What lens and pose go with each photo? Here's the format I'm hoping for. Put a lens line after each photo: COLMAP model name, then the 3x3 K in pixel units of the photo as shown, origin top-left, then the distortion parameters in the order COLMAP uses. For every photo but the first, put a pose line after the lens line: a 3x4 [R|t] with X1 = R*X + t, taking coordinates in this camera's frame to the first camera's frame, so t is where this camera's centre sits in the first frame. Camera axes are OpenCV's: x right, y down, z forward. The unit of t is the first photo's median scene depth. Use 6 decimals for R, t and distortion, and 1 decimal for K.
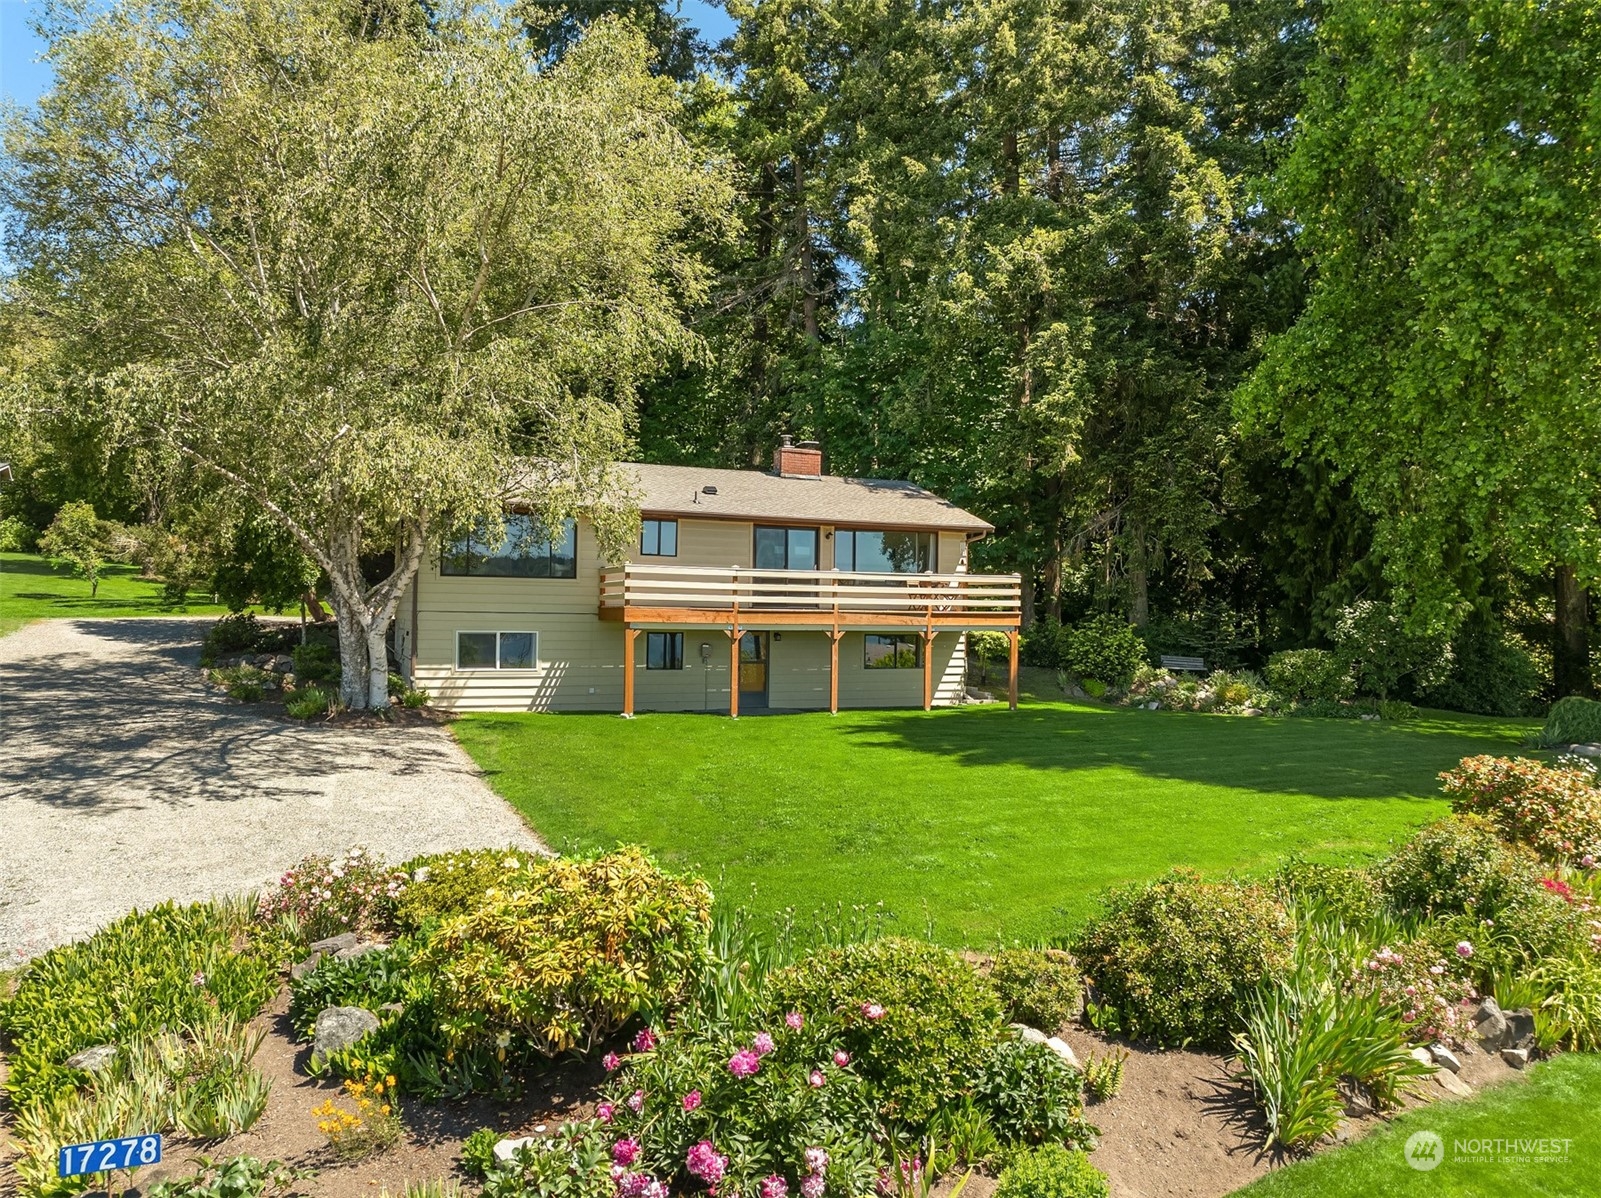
lens RADIAL K [[1120.5, 0, 787.0], [0, 1120.5, 637.8], [0, 0, 1]] dist [-0.029200, 0.002325]
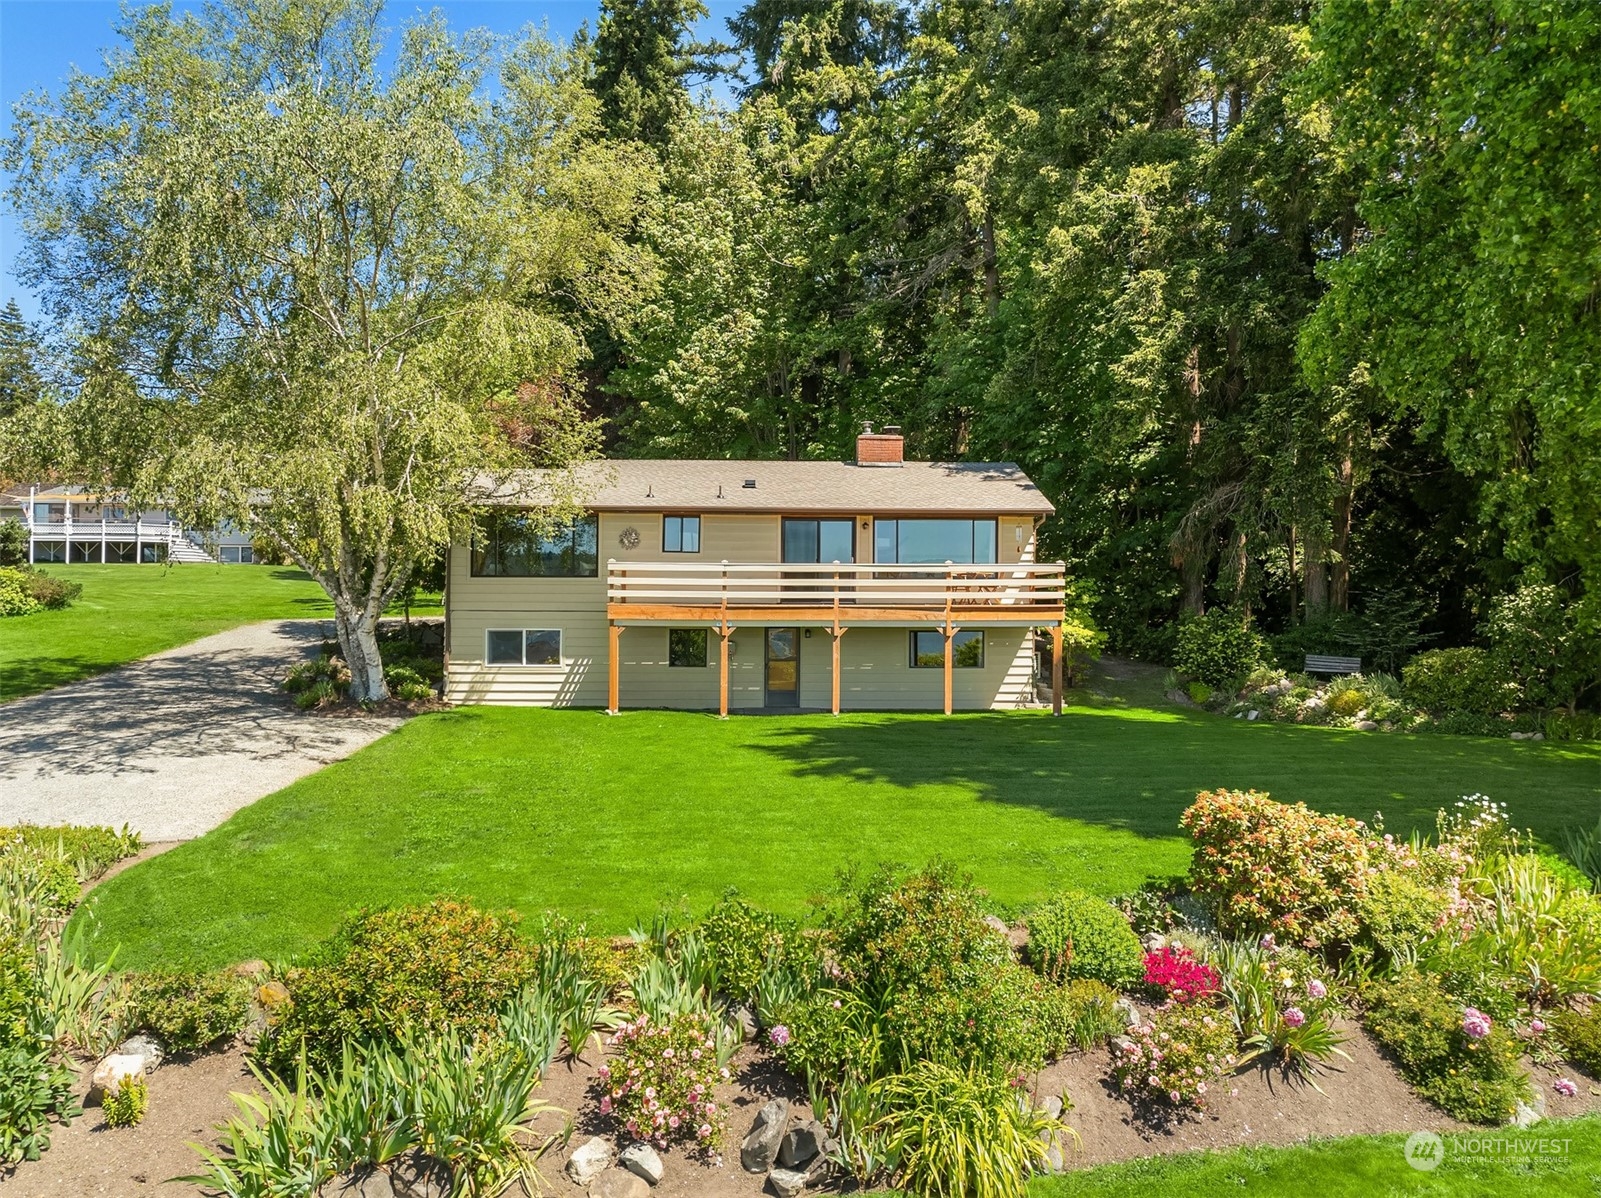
lens RADIAL K [[1123.0, 0, 800.4], [0, 1123.0, 652.9], [0, 0, 1]] dist [-0.021494, 0.000897]
pose [[0.937548, 0.003447, -0.347839, 0.326980], [0.001793, 0.999890, 0.014744, 0.001446], [0.347851, -0.014447, 0.937438, 0.099077]]
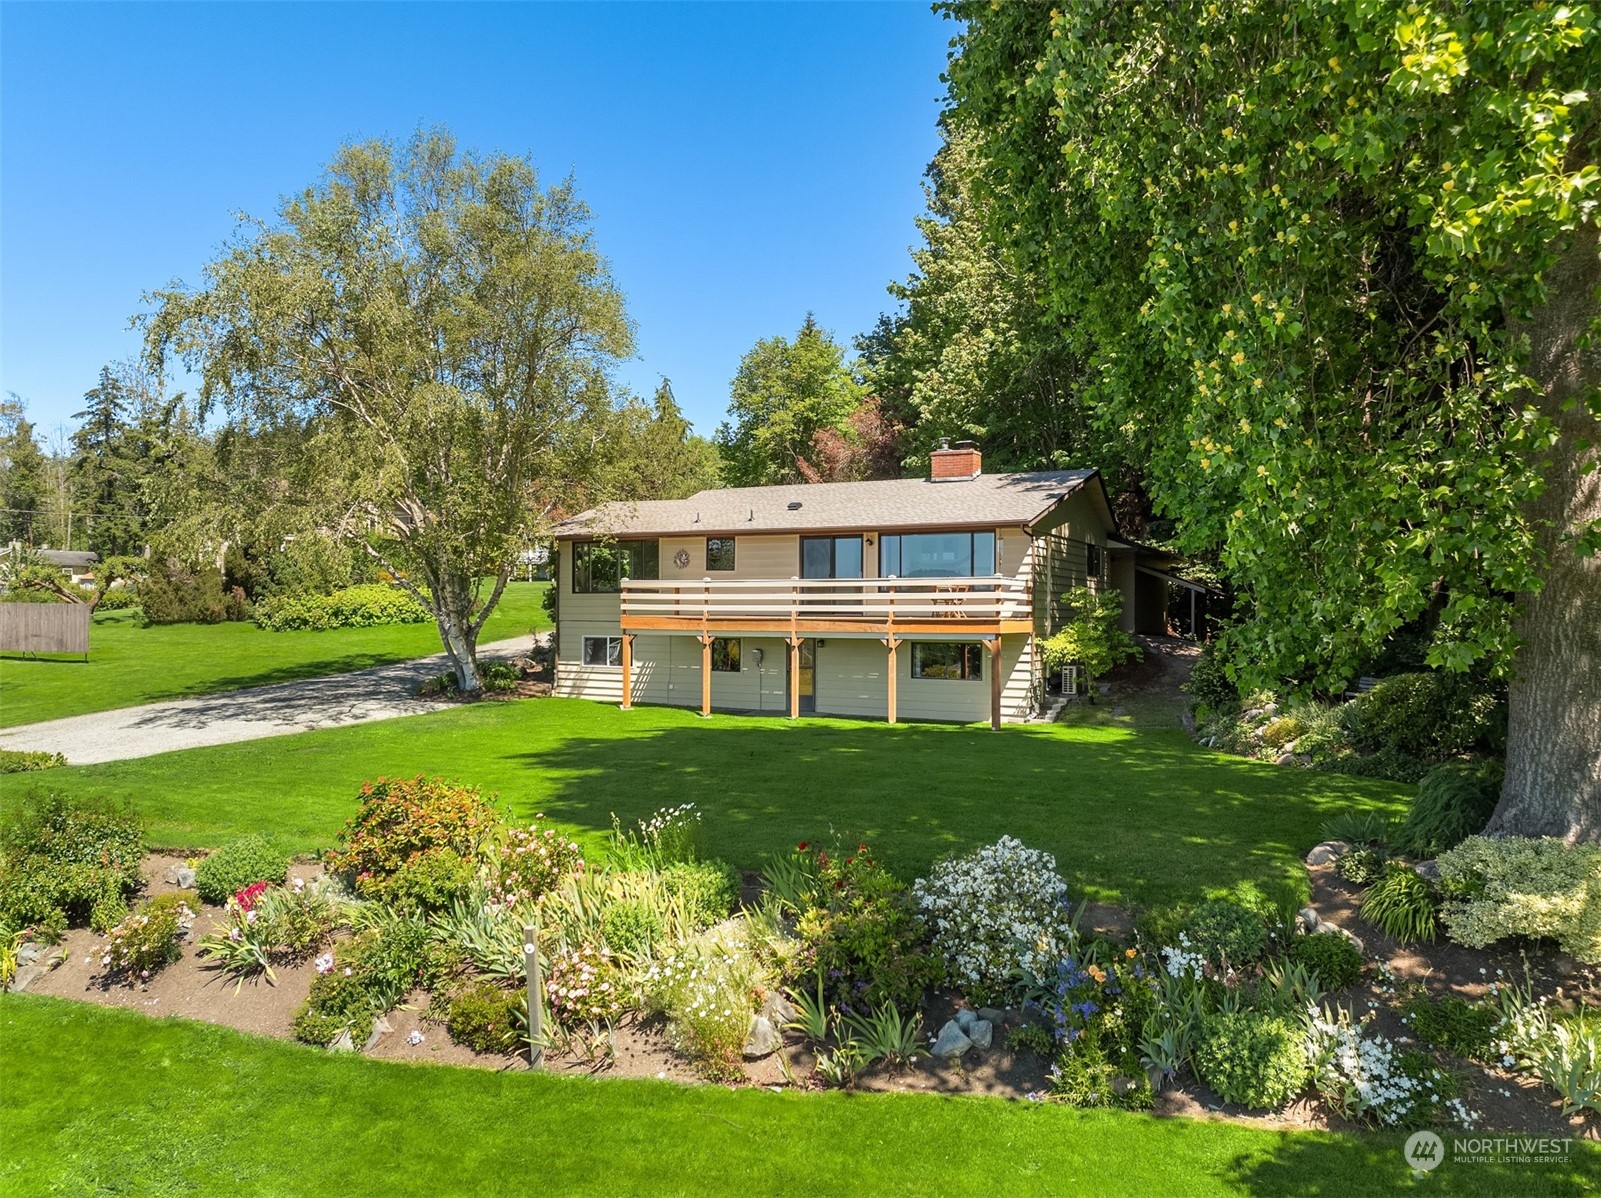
lens RADIAL K [[1123.0, 0, 800.4], [0, 1123.0, 652.9], [0, 0, 1]] dist [-0.021494, 0.000897]
pose [[0.650027, 0.017313, -0.759714, 0.785033], [-0.013769, 0.999845, 0.011004, -0.003630], [0.759787, 0.003308, 0.650164, 0.321790]]
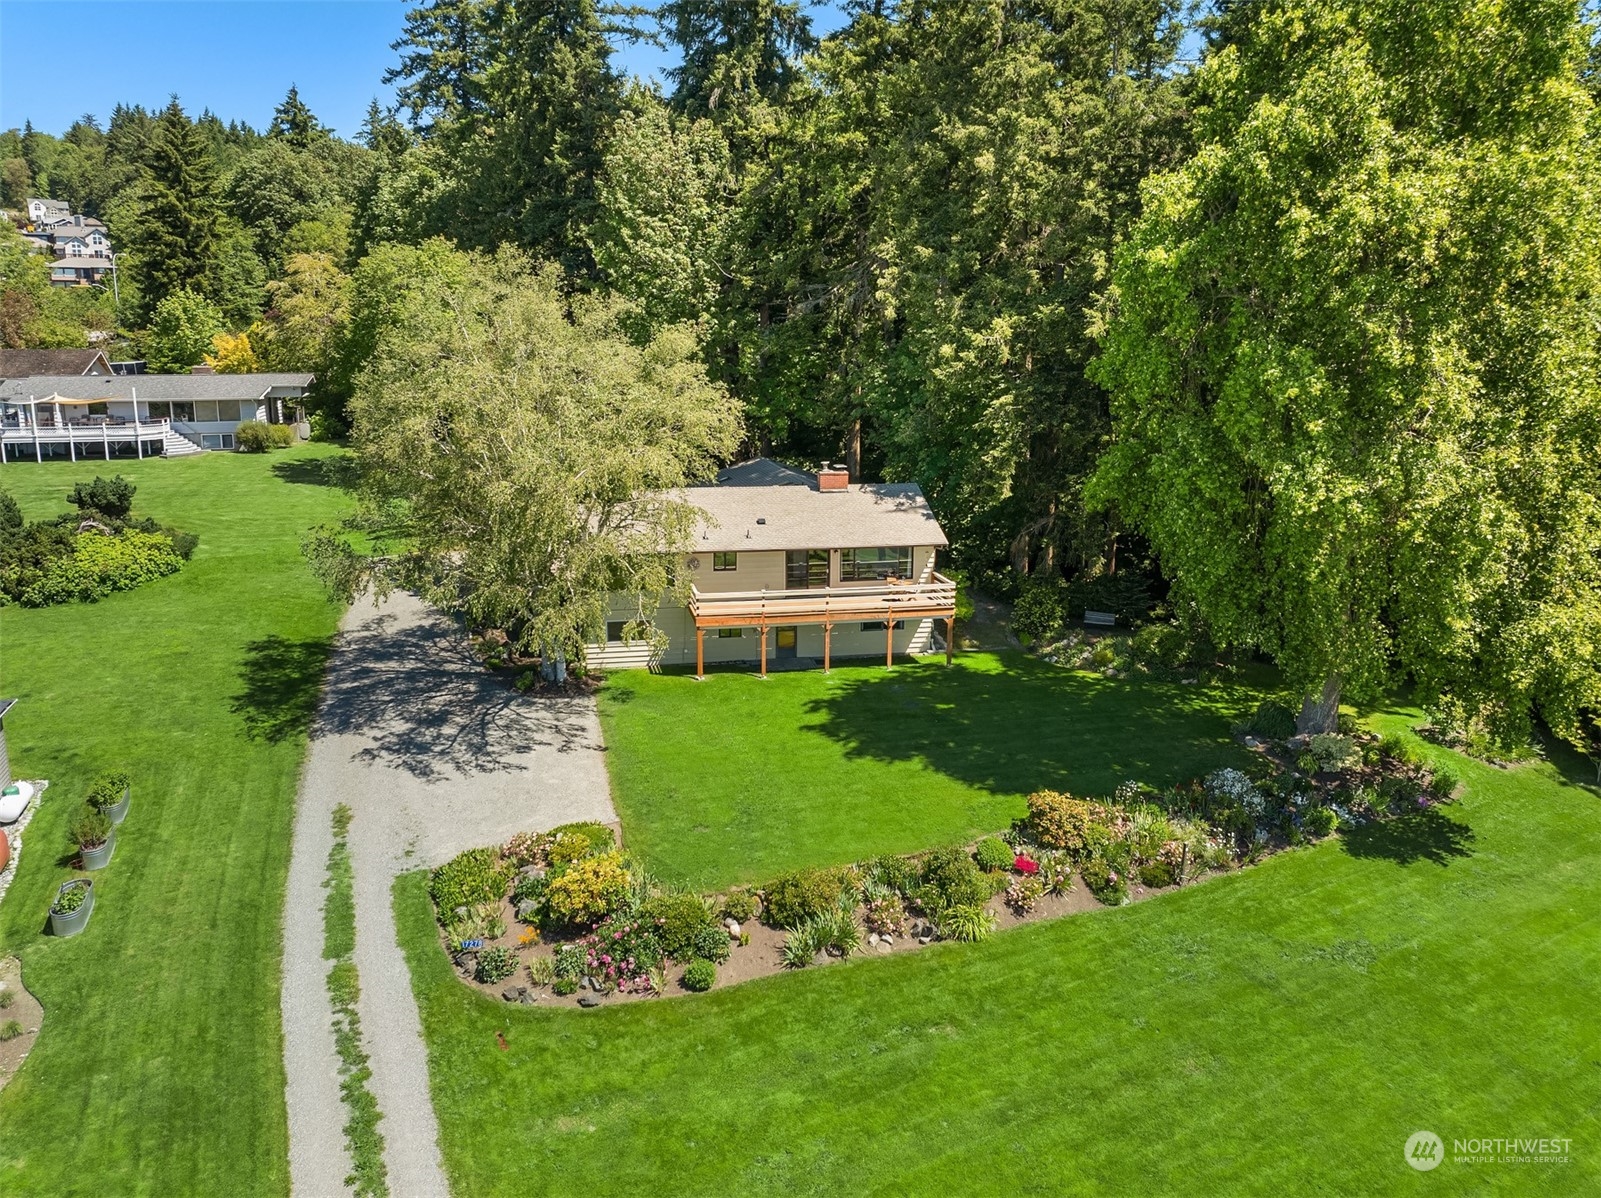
lens RADIAL K [[1162.5, 0, 800.5], [0, 1162.5, 599.0], [0, 0, 1]] dist [-0.050960, 0.000009]
pose [[0.982425, 0.034227, -0.183491, 0.299277], [0.004069, 0.978883, 0.204379, -0.371272], [0.186611, -0.201534, 0.961541, -0.592848]]
